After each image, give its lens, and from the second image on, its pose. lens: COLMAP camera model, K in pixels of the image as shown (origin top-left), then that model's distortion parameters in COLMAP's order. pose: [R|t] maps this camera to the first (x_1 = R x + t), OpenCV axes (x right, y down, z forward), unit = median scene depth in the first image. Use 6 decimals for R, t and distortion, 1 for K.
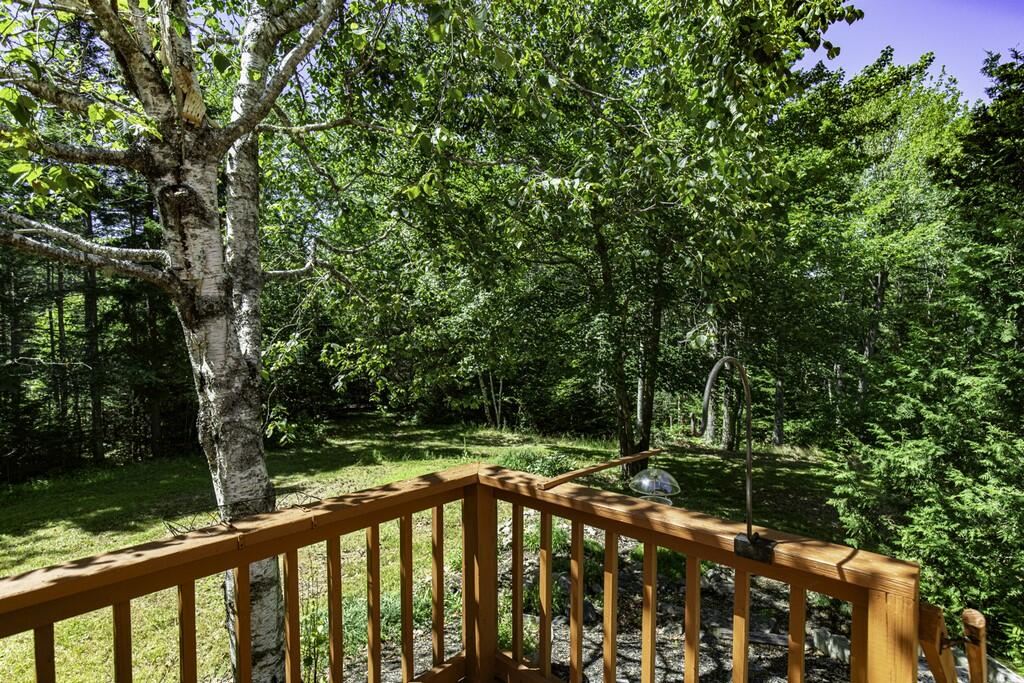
lens RADIAL K [[537.6, 0, 512.0], [0, 537.6, 341.5], [0, 0, 1]] dist [-0.000138, 0.000796]
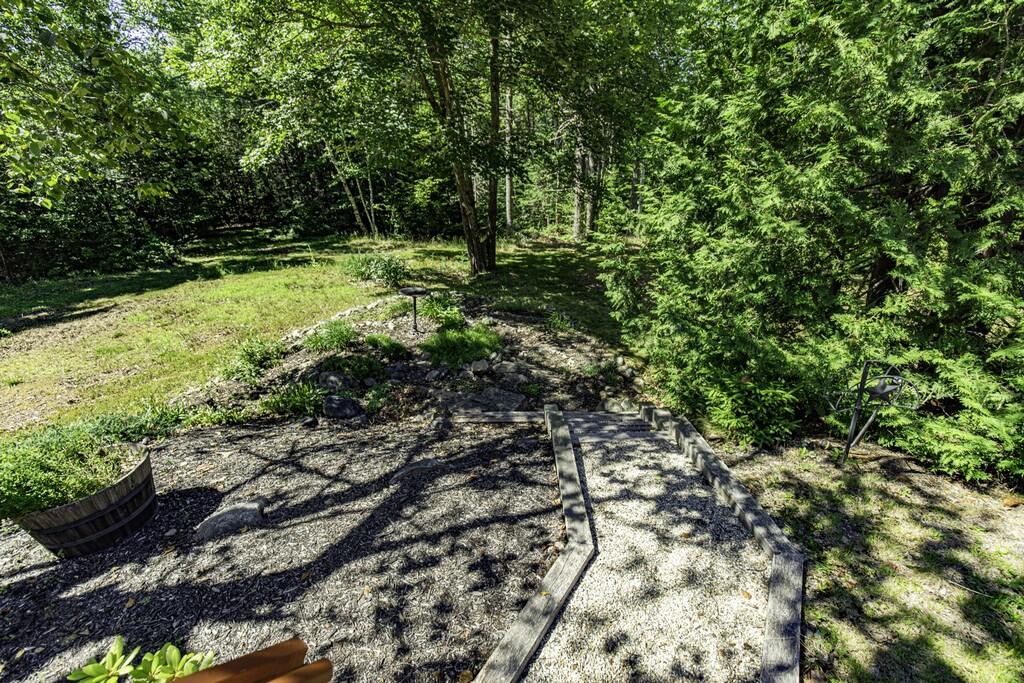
lens RADIAL K [[466.2, 0, 512.0], [0, 466.2, 341.5], [0, 0, 1]] dist [0.013249, 0.000083]
pose [[0.985522, -0.094323, 0.140886, 0.106697], [0.036001, 0.928433, 0.369752, 0.032370], [-0.165679, -0.359327, 0.918387, 0.078416]]
